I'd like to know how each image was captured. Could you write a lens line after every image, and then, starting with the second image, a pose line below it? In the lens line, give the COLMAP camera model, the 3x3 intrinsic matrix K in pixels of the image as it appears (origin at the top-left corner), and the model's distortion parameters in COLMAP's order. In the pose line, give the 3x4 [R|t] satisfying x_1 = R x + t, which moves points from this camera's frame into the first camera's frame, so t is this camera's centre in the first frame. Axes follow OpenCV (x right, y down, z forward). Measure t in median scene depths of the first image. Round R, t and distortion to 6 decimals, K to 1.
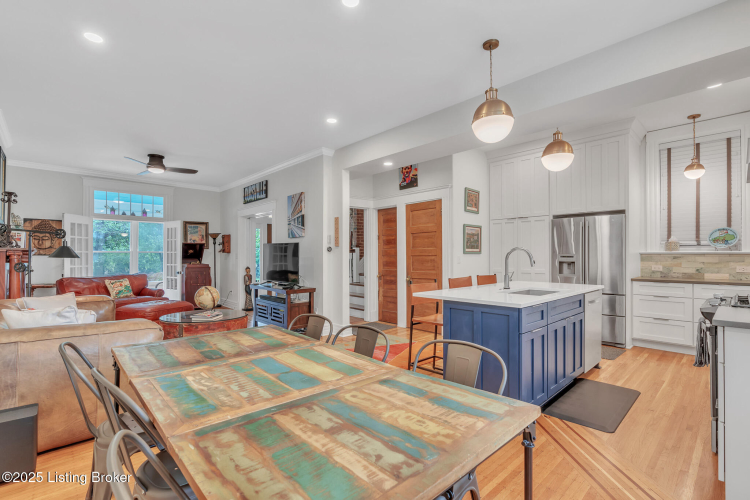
lens RADIAL K [[344.4, 0, 373.4], [0, 344.4, 255.7], [0, 0, 1]] dist [-0.000441, 0.000823]
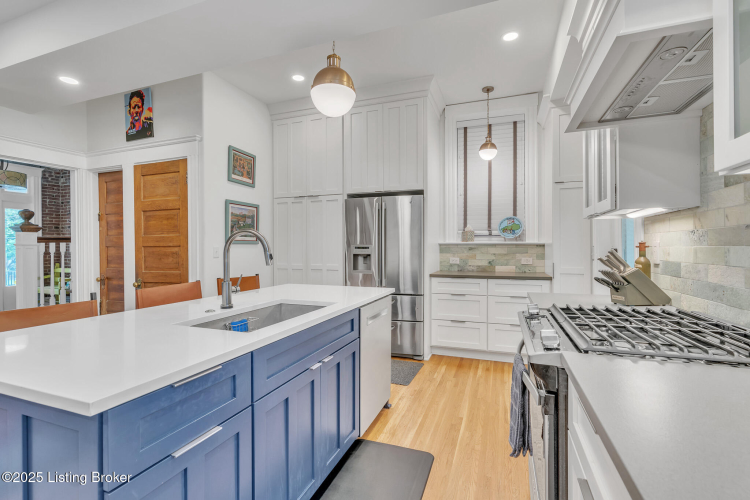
lens RADIAL K [[344.4, 0, 373.4], [0, 344.4, 255.7], [0, 0, 1]] dist [-0.000441, 0.000823]
pose [[0.896834, -0.010769, 0.442237, 0.249895], [0.001878, 0.999787, 0.020539, 0.004684], [-0.442364, -0.017590, 0.896663, 0.304353]]
